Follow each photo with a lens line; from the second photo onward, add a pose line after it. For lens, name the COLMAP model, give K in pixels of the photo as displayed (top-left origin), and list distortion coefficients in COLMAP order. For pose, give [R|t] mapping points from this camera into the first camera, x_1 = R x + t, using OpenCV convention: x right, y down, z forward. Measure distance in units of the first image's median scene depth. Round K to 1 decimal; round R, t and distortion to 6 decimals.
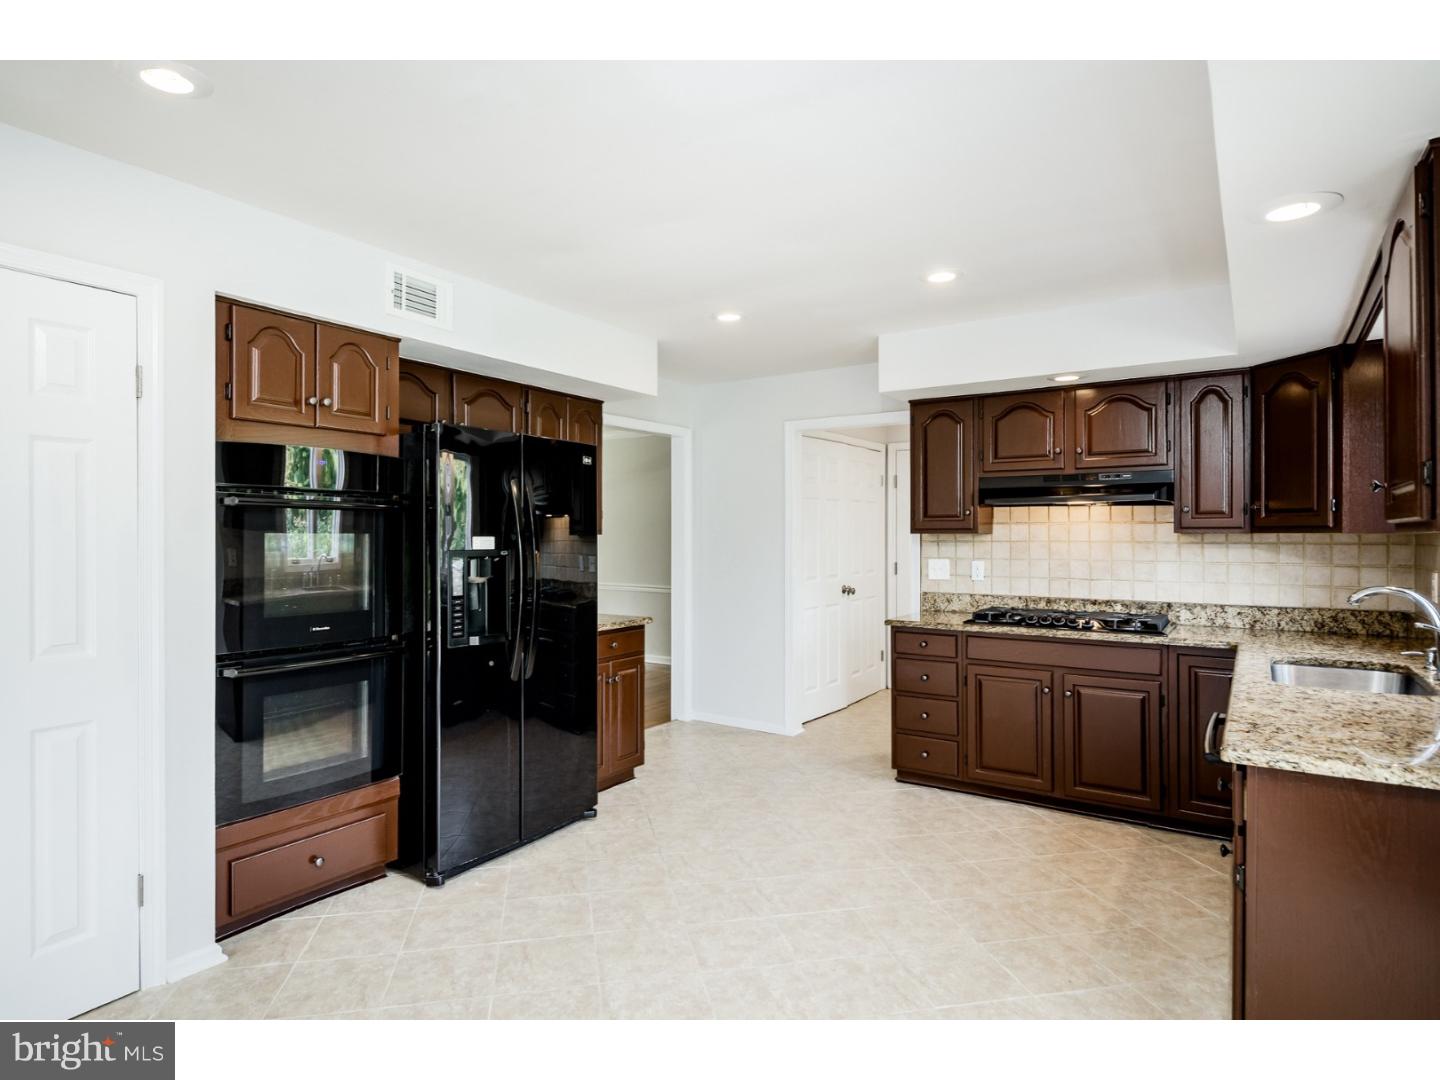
lens RADIAL K [[808.9, 0, 718.5], [0, 808.9, 532.5], [0, 0, 1]] dist [0.026769, -0.000794]
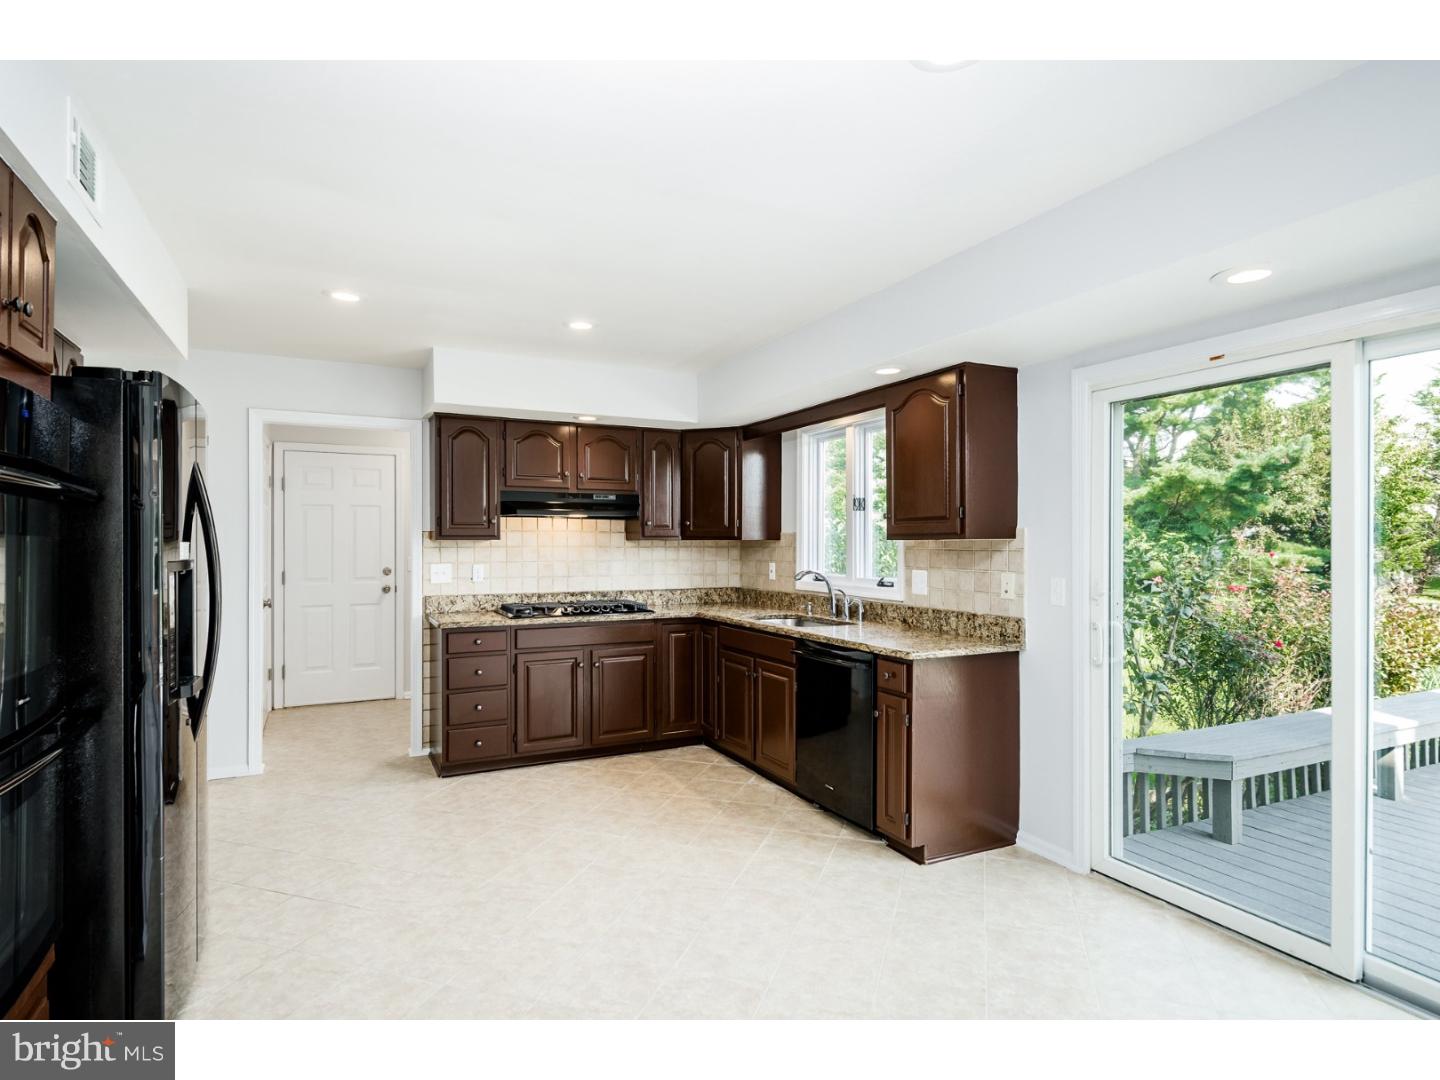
lens RADIAL K [[774.4, 0, 720.0], [0, 774.4, 540.0], [0, 0, 1]] dist [0.045488, -0.000378]
pose [[0.511571, 0.002196, 0.859238, -0.497332], [-0.003521, 0.999994, -0.000460, 0.000690], [-0.859234, -0.002790, 0.511576, 0.195622]]
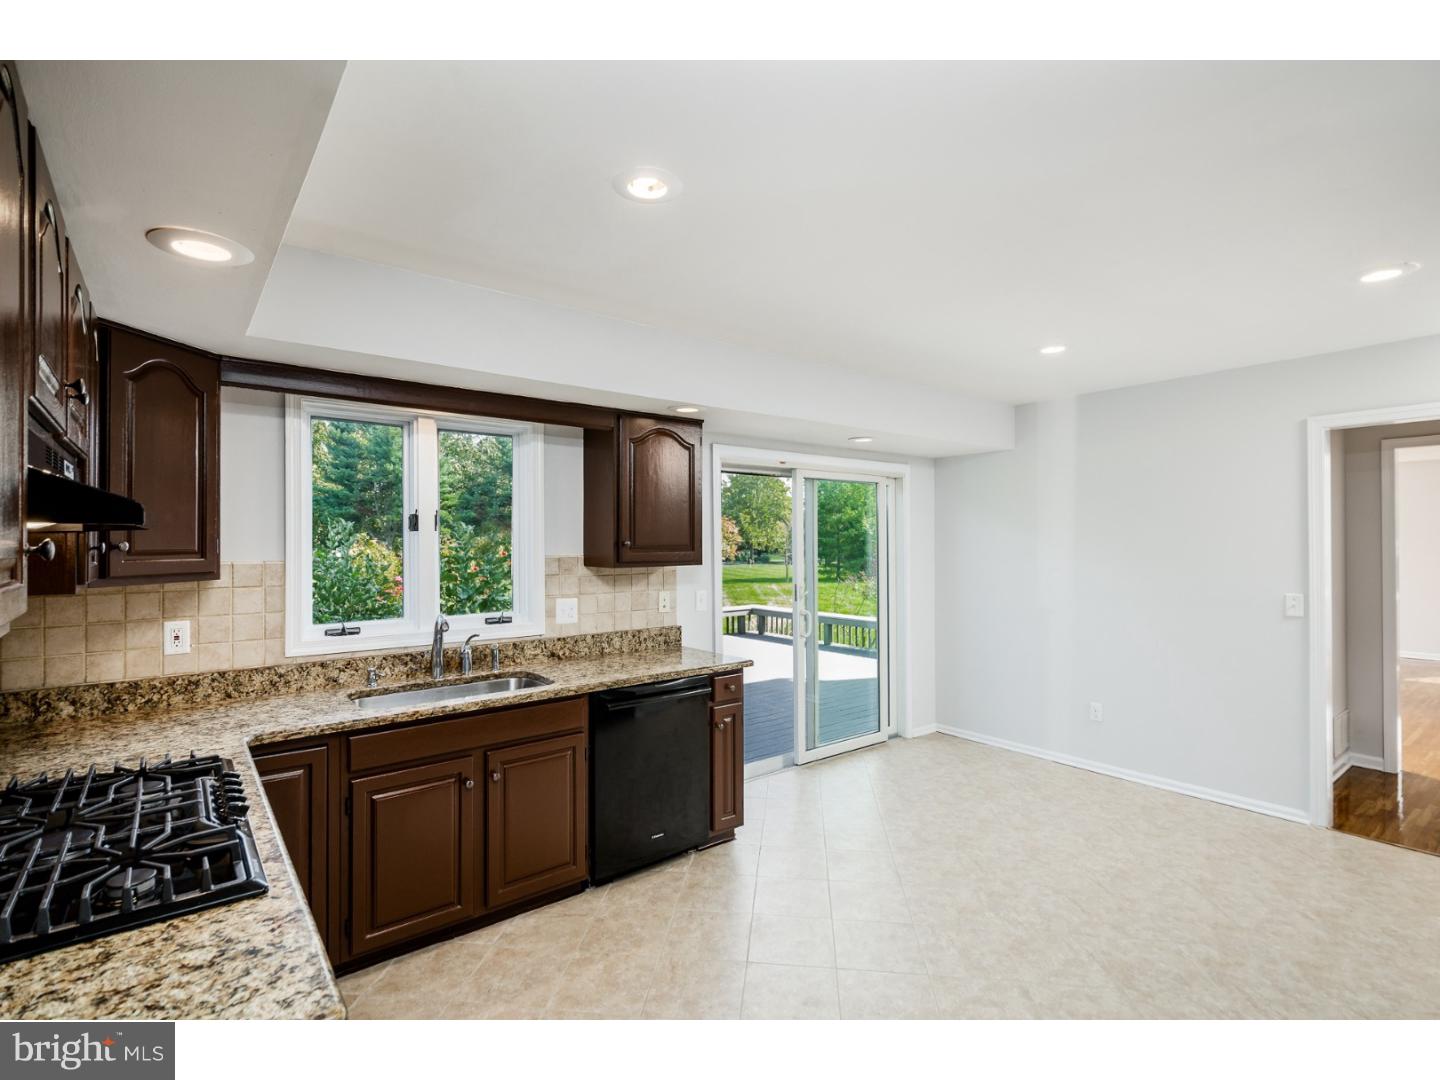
lens RADIAL K [[704.6, 0, 709.3], [0, 704.6, 535.3], [0, 0, 1]] dist [0.024599, 0.000094]
pose [[-0.946833, 0.004804, 0.321691, 0.040380], [0.001627, 0.999947, -0.010143, -0.029967], [-0.321723, -0.009081, -0.946790, 1.246893]]
